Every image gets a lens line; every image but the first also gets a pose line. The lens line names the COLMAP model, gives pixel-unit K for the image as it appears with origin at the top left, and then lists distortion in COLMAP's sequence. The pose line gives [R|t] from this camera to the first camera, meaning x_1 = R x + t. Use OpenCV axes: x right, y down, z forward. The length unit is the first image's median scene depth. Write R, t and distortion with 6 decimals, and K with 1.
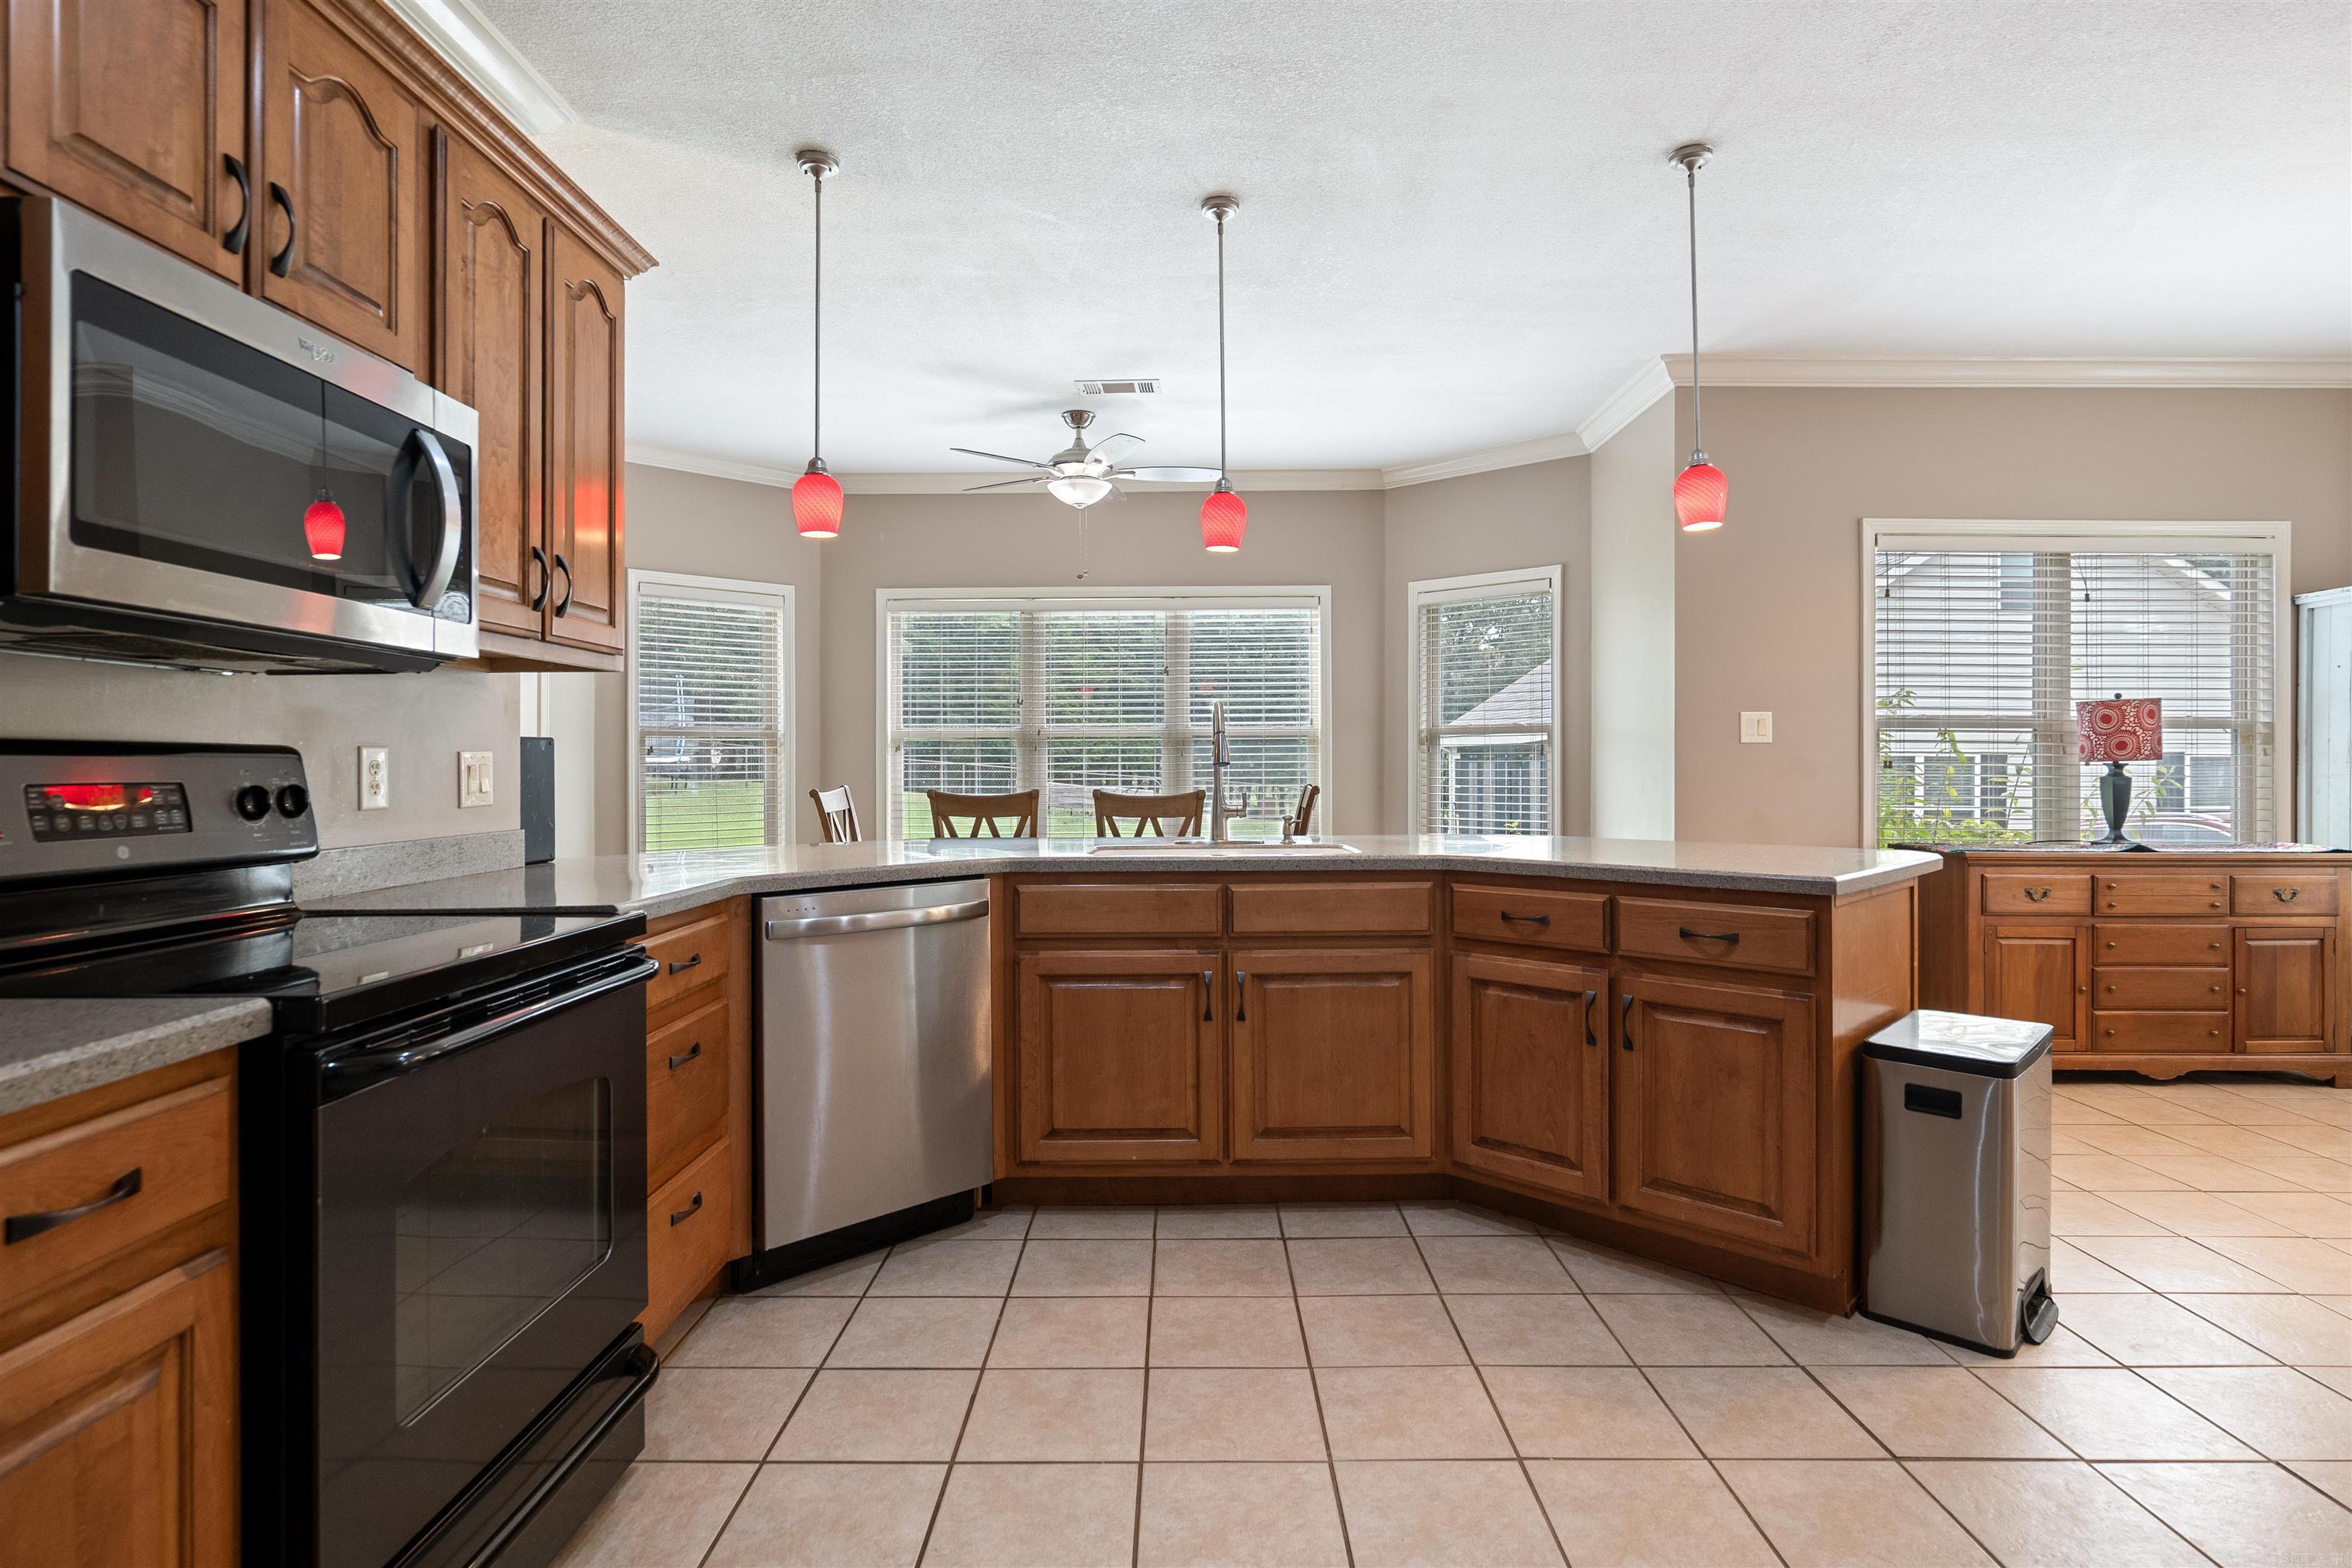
lens RADIAL K [[1154.4, 0, 1191.2], [0, 1154.4, 770.6], [0, 0, 1]] dist [-0.012064, 0.000723]
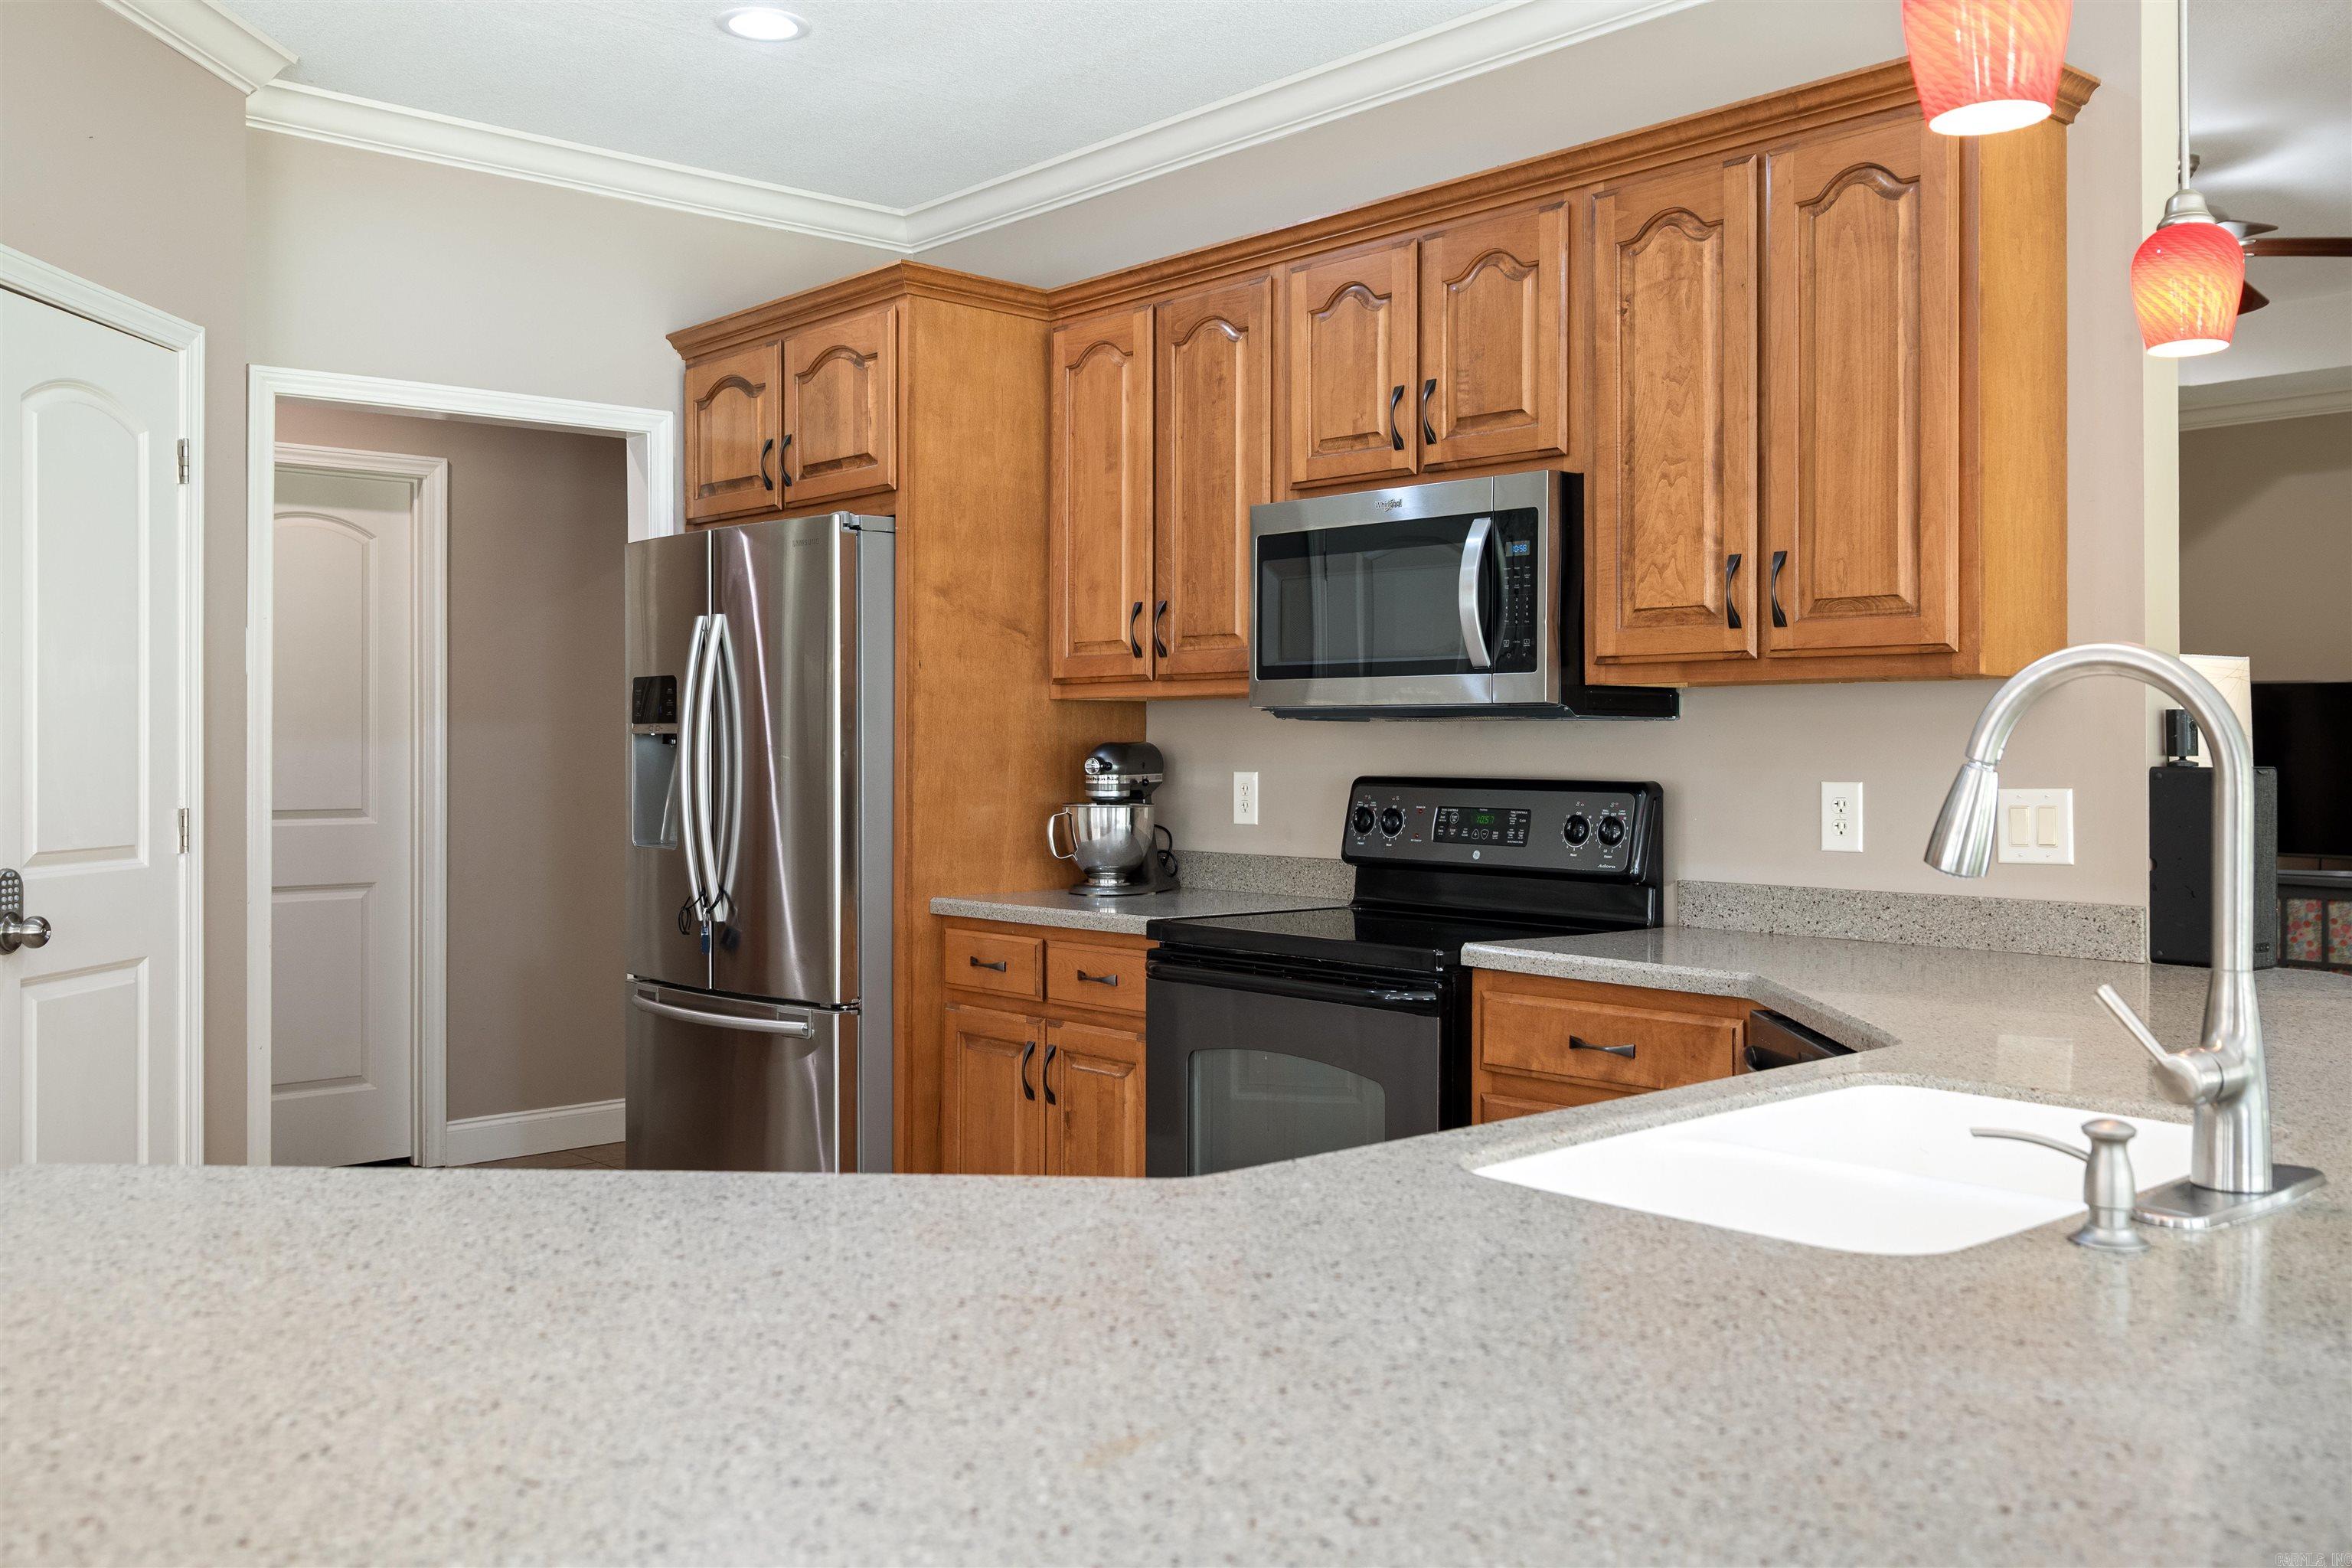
lens RADIAL K [[2003.3, 0, 1190.6], [0, 2003.3, 736.8], [0, 0, 1]] dist [0.002307, -0.018192]
pose [[-0.737048, -0.000320, -0.675840, 0.815168], [-0.003737, 0.999987, 0.003601, -0.067496], [0.675830, 0.005180, -0.737039, 2.001401]]
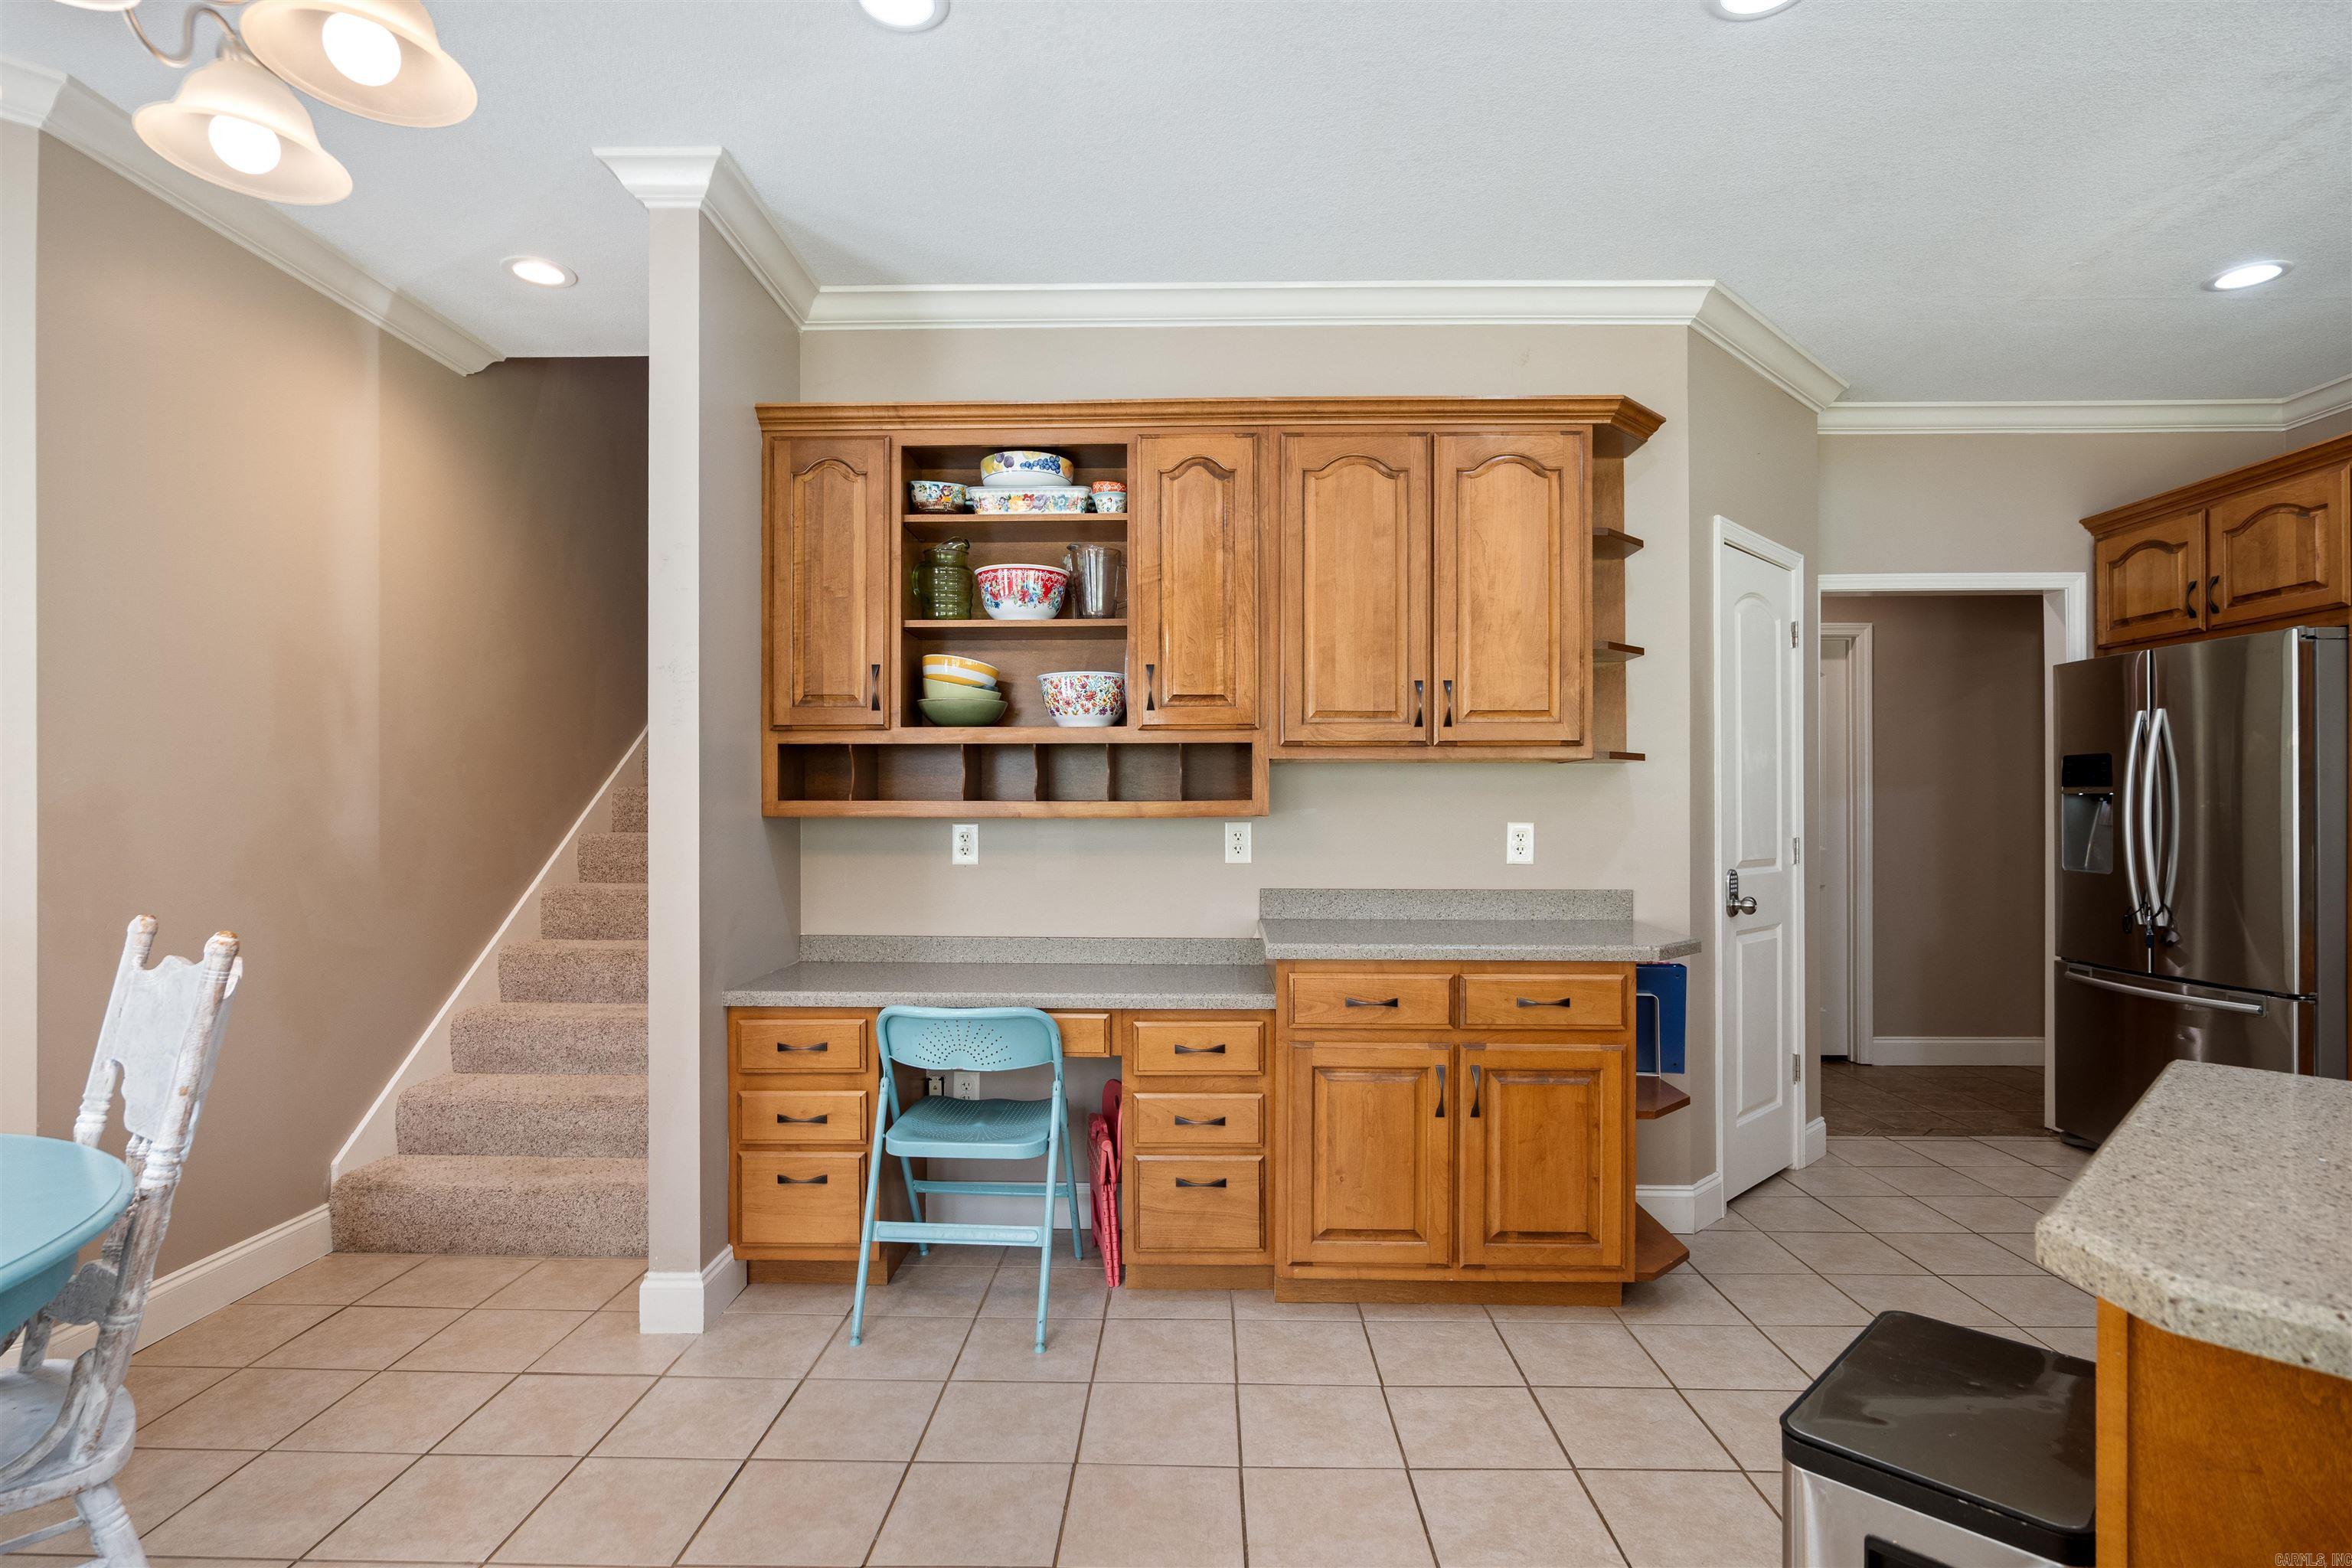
lens RADIAL K [[1154.4, 0, 1161.6], [0, 1154.4, 800.1], [0, 0, 1]] dist [-0.012064, 0.000723]
pose [[-0.999697, 0.000145, 0.024622, 1.259787], [0.000284, 0.999984, 0.005631, -0.060299], [-0.024621, 0.005636, -0.999681, 1.826865]]
